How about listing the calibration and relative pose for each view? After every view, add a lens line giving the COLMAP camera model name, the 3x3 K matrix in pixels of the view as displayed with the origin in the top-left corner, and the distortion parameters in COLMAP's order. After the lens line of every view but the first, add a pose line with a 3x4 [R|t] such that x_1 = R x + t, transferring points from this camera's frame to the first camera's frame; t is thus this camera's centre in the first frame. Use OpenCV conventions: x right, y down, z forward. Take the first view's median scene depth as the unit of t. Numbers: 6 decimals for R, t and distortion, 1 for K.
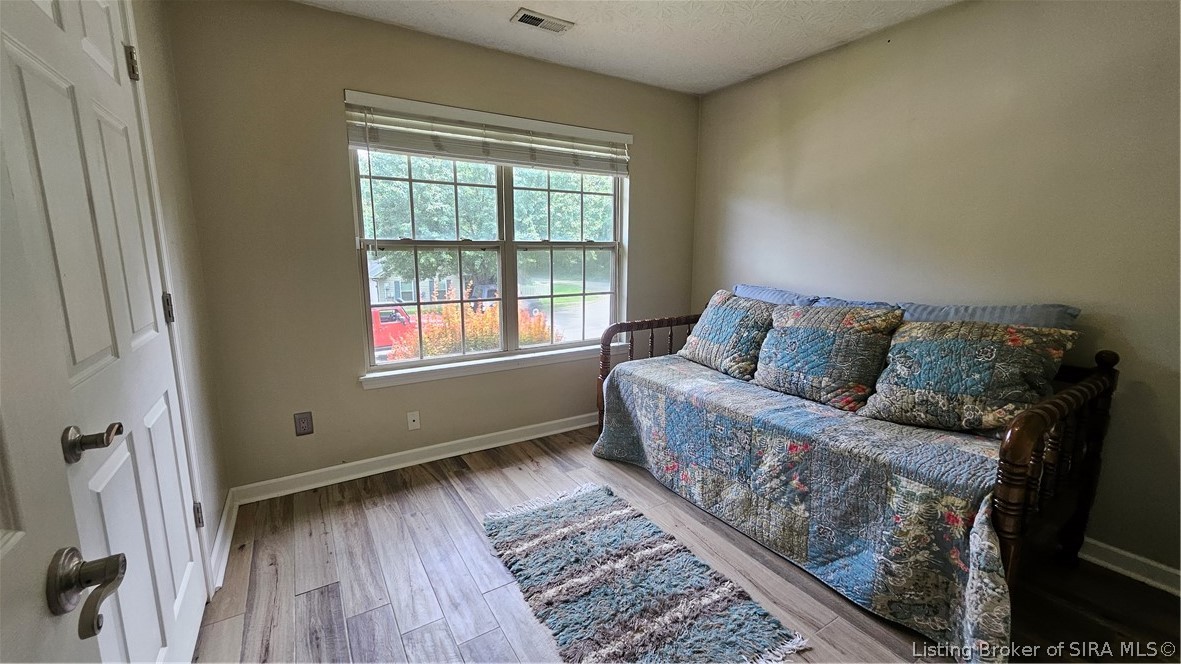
lens RADIAL K [[466.7, 0, 588.2], [0, 466.7, 329.2], [0, 0, 1]] dist [0.006293, -0.000205]
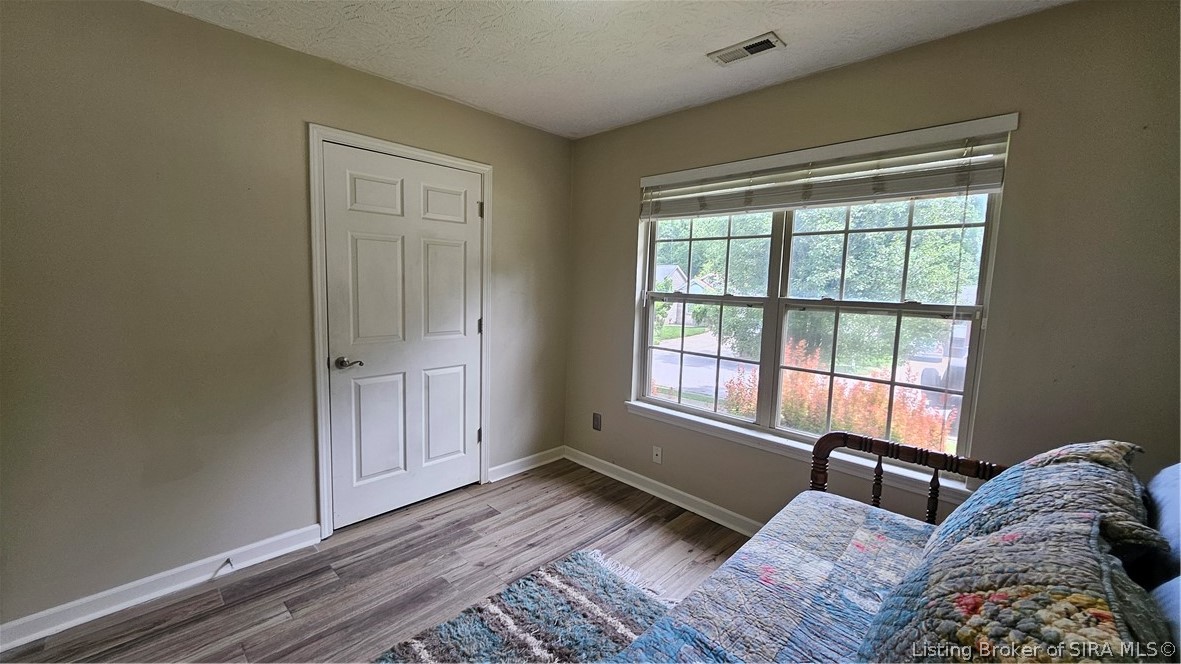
lens RADIAL K [[466.7, 0, 588.8], [0, 466.7, 329.8], [0, 0, 1]] dist [0.006293, -0.000205]
pose [[0.232060, 0.103396, -0.967190, 0.619963], [-0.197496, 0.978632, 0.057234, -0.123360], [0.952441, 0.177734, 0.247522, 0.520190]]
